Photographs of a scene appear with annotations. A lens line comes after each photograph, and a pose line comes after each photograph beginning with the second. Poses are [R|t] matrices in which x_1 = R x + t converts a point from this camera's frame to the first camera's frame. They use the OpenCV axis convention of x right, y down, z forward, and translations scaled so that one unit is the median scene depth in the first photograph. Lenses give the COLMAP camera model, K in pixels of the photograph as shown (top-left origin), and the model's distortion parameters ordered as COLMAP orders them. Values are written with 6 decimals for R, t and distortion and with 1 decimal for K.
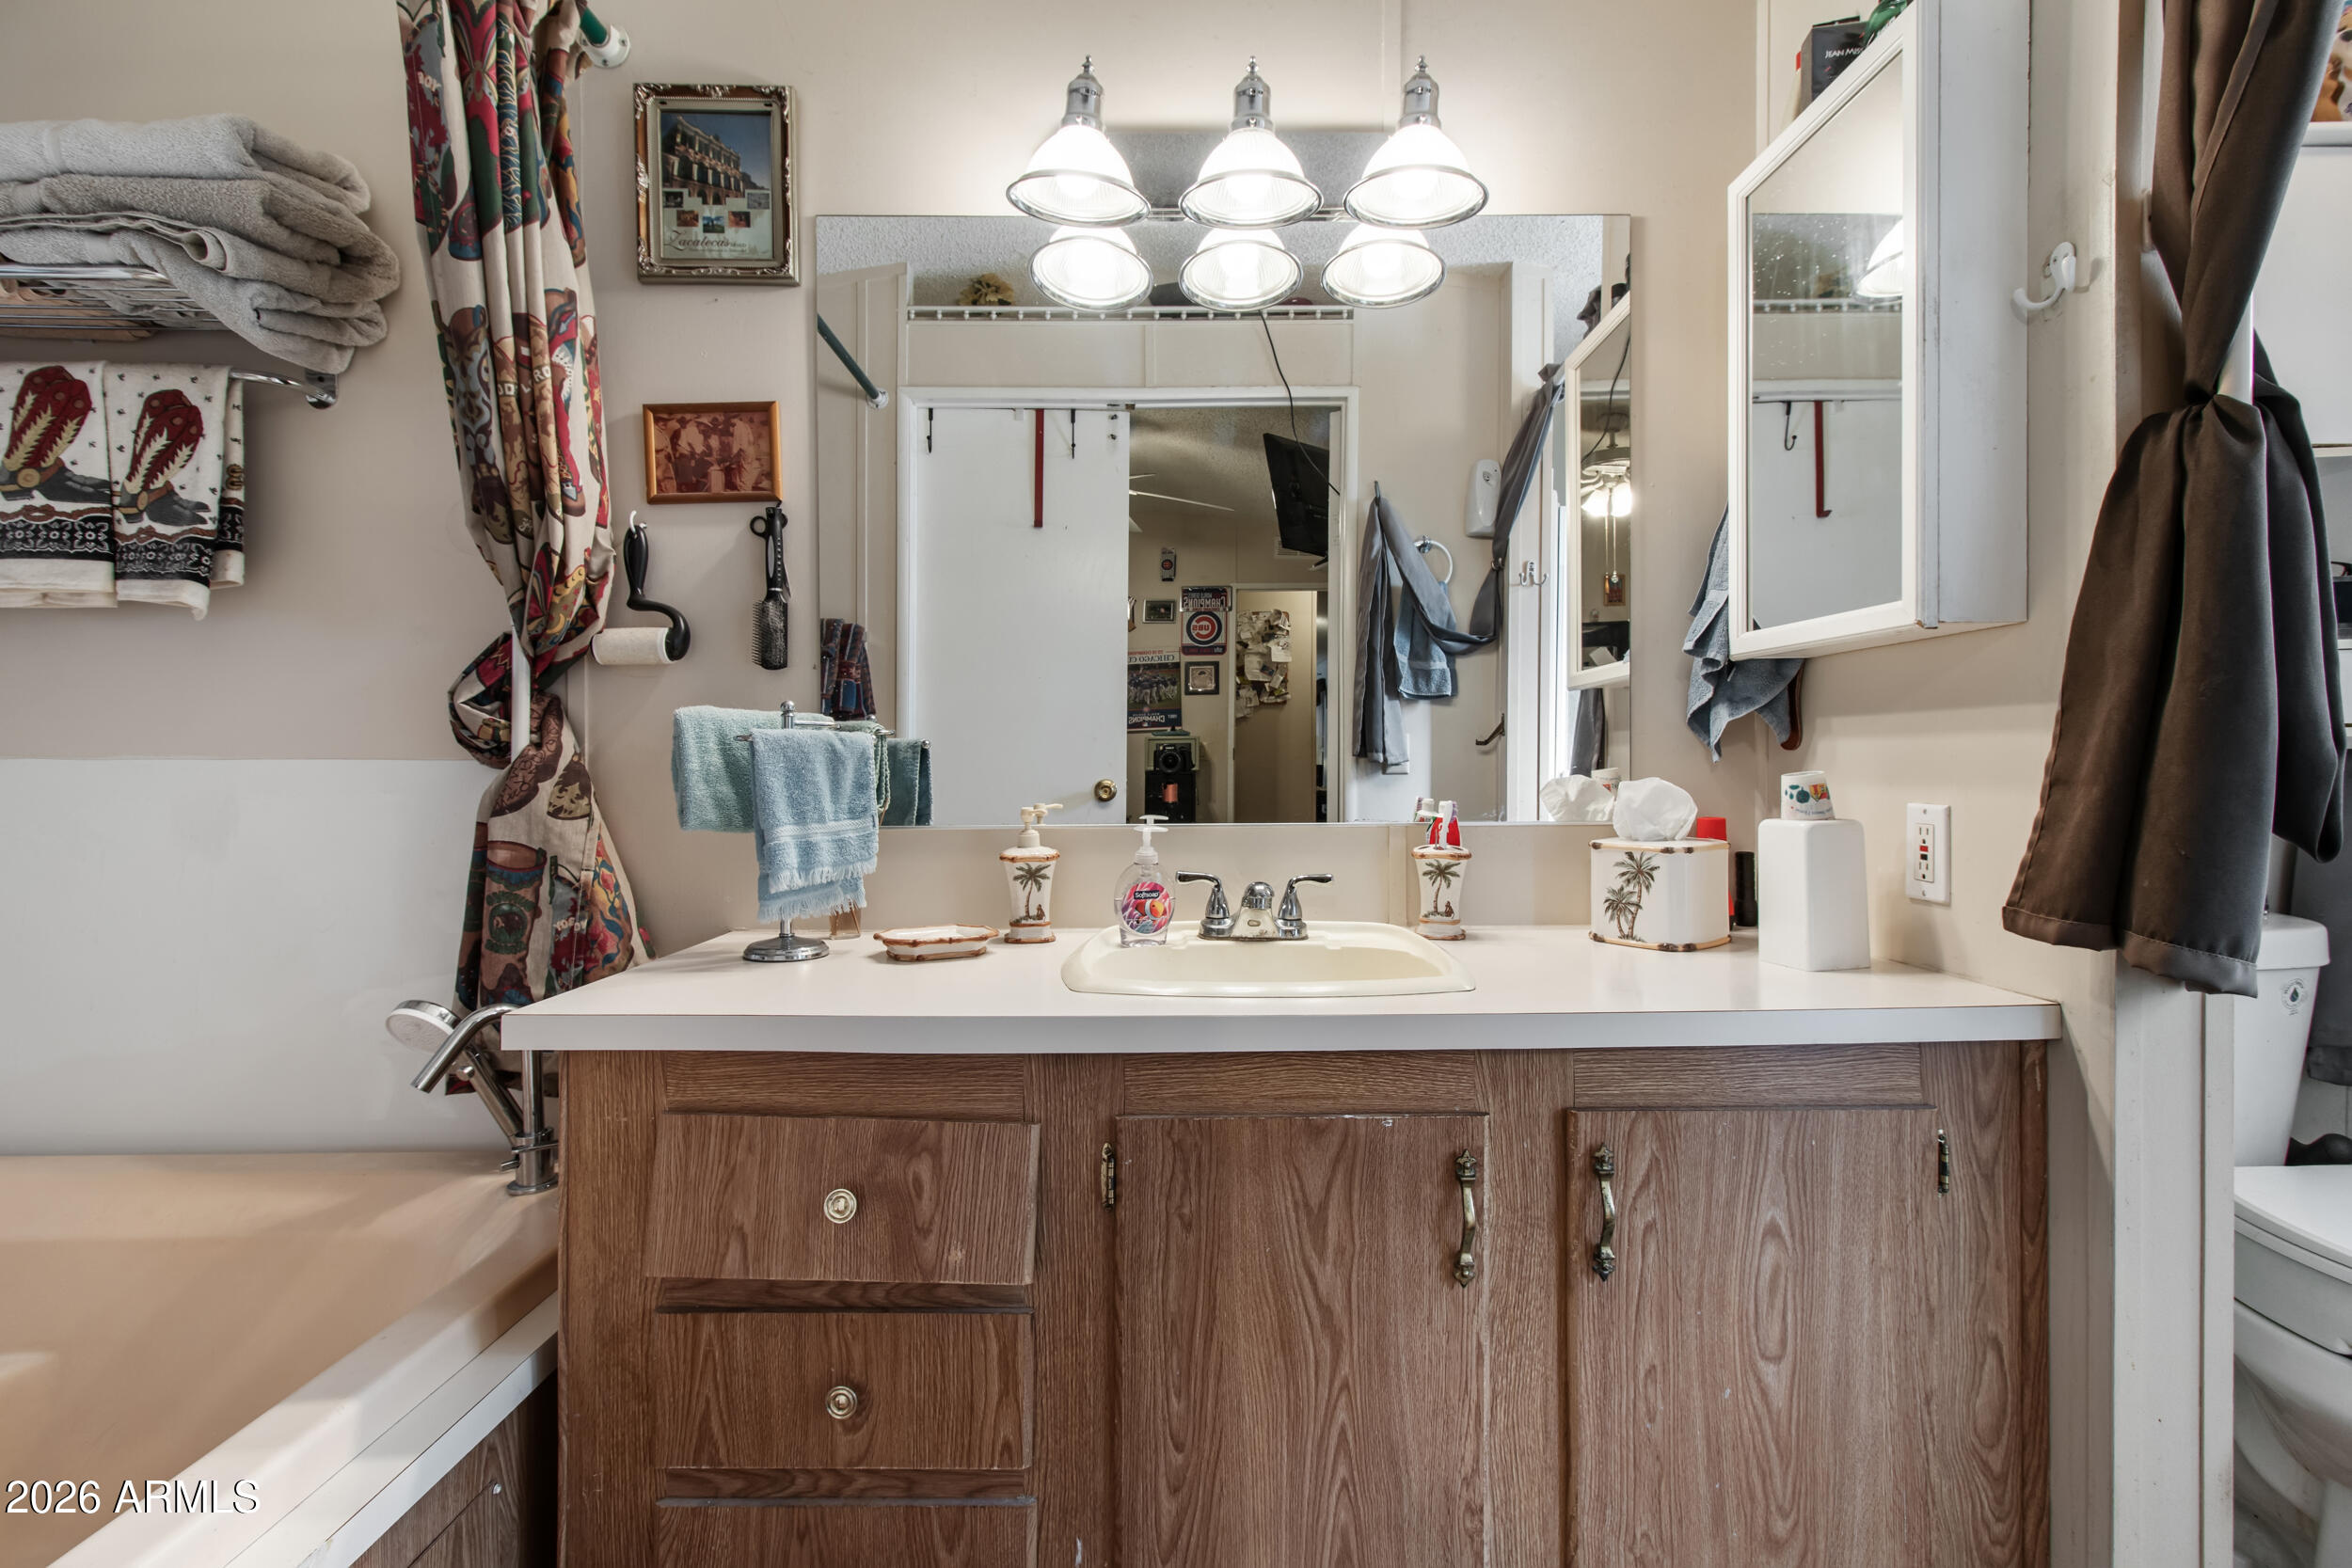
lens RADIAL K [[1085.6, 0, 1182.5], [0, 1085.6, 753.9], [0, 0, 1]] dist [0.002055, 0.000406]
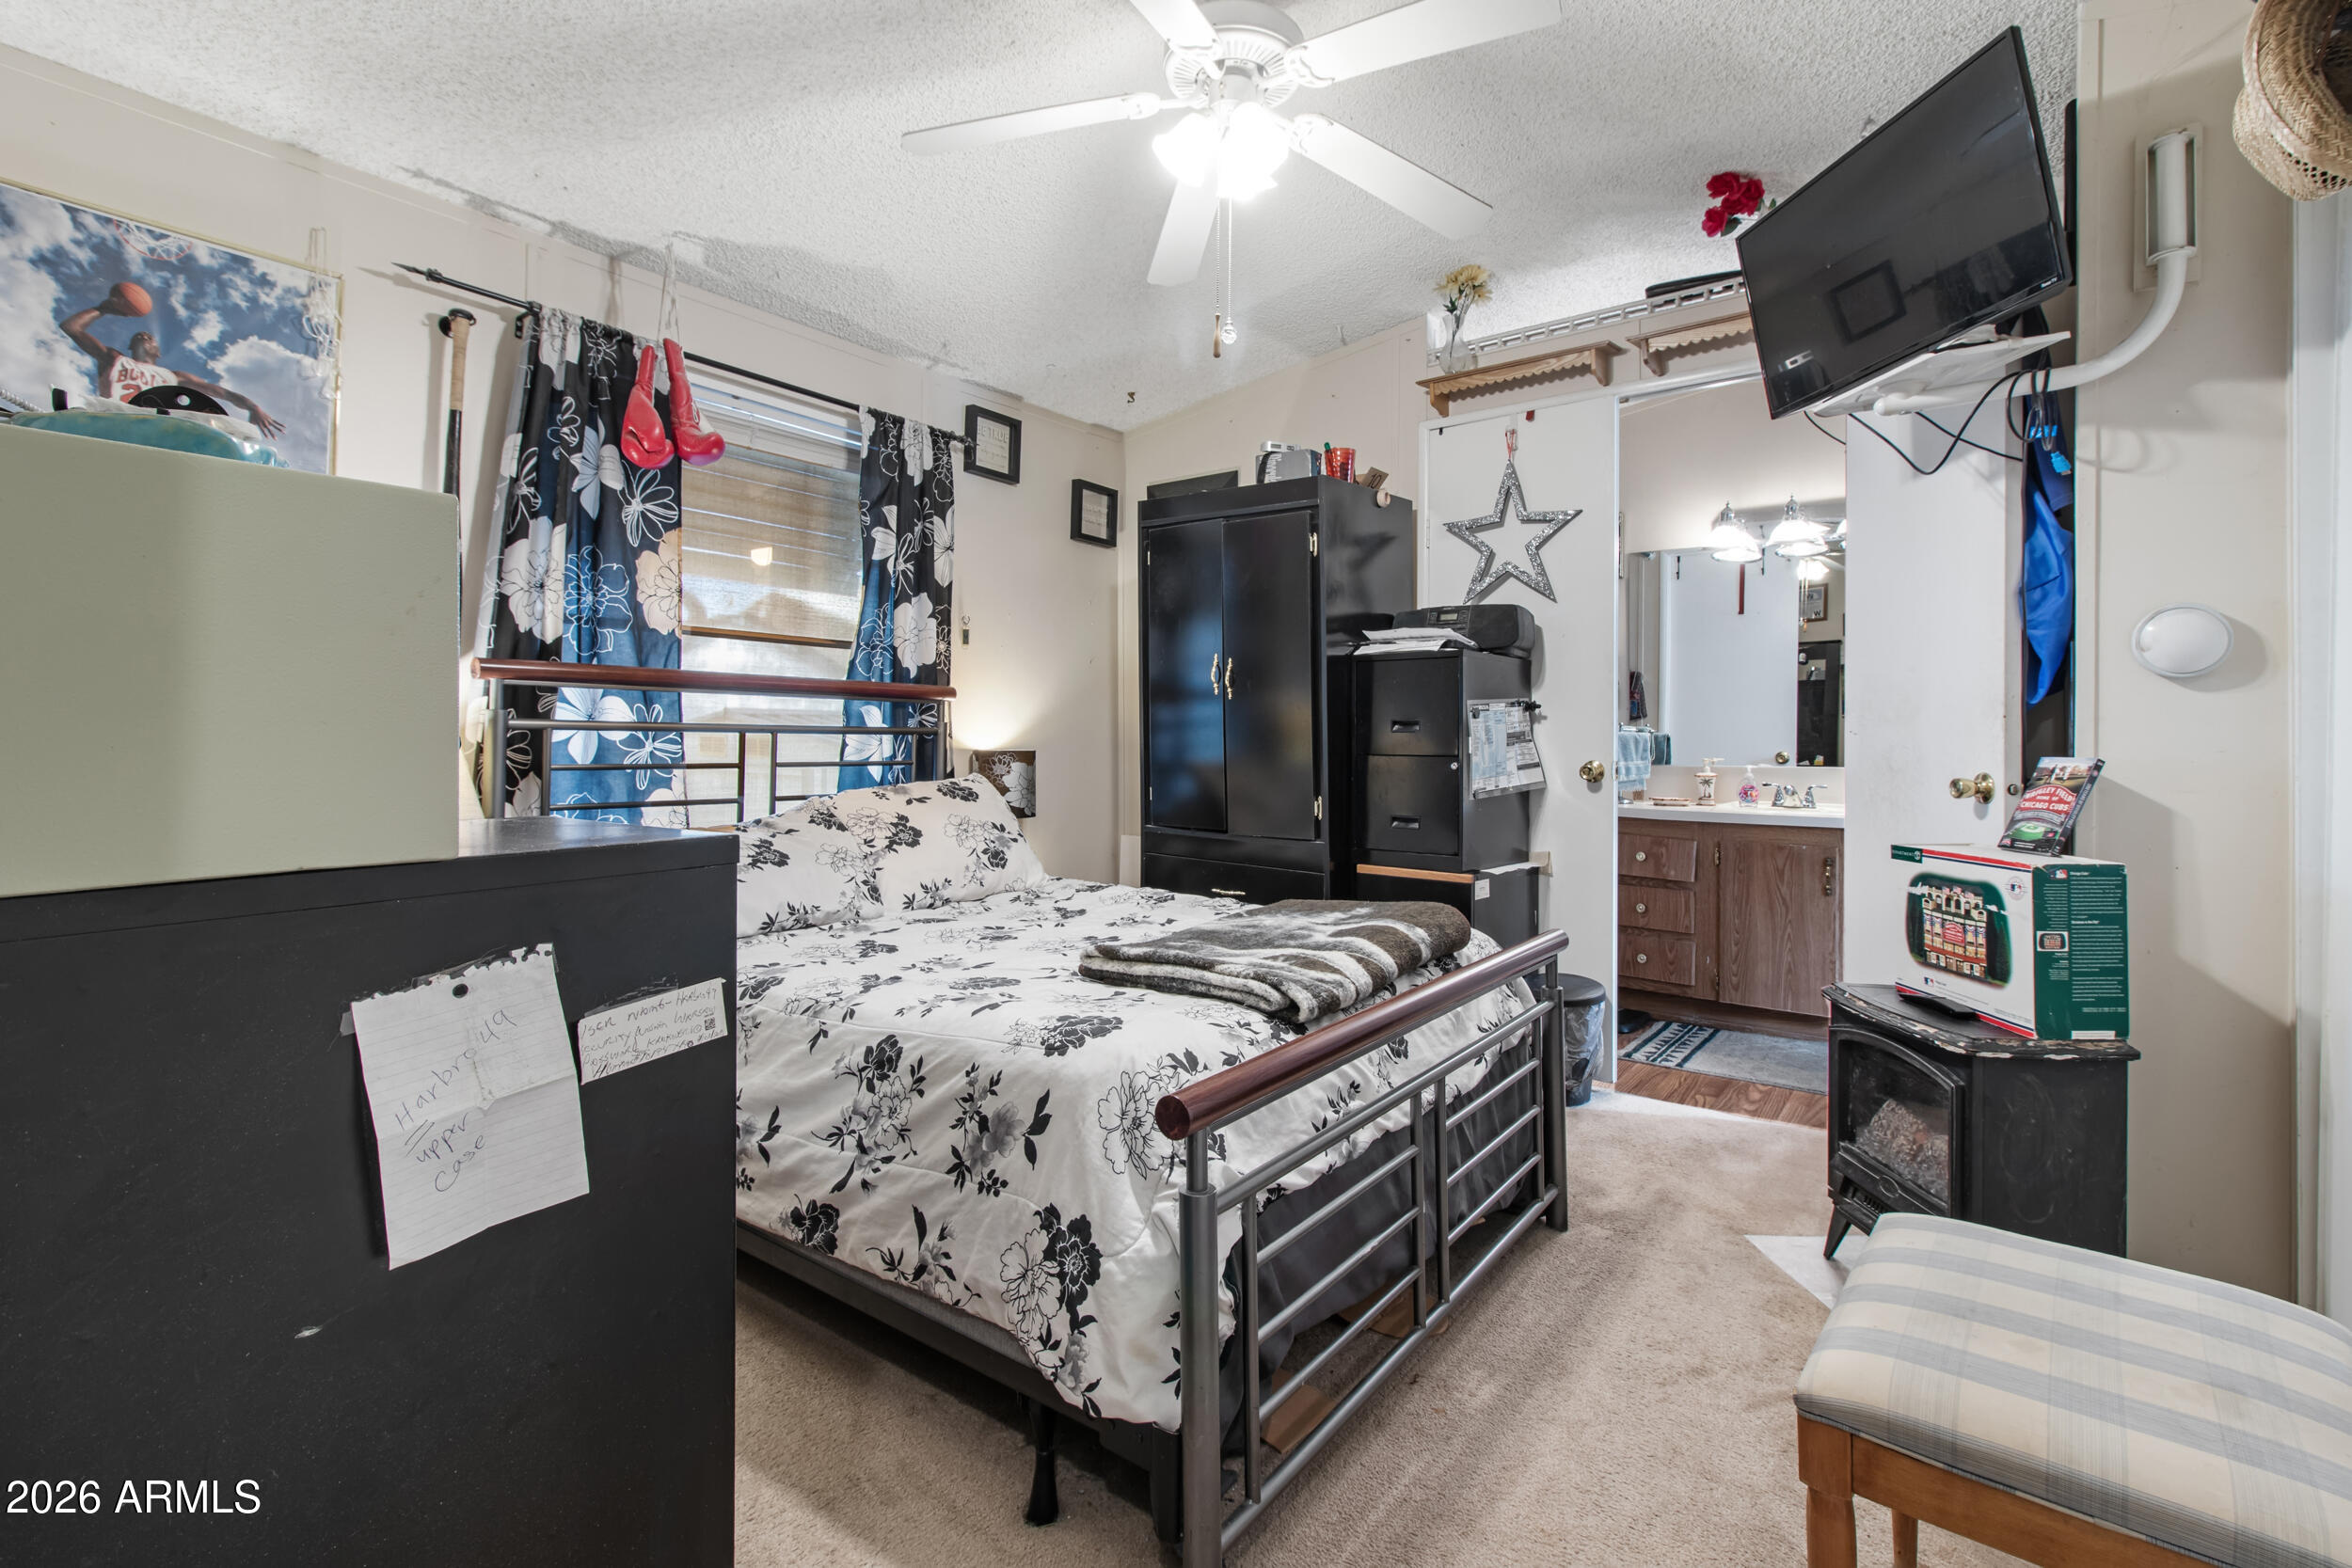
lens RADIAL K [[1085.6, 0, 1182.5], [0, 1085.6, 753.9], [0, 0, 1]] dist [0.002055, 0.000406]
pose [[0.782269, 0.015465, -0.622749, 0.792431], [0.000100, 0.999689, 0.024951, -0.049060], [0.622941, -0.019580, 0.782024, -2.962203]]
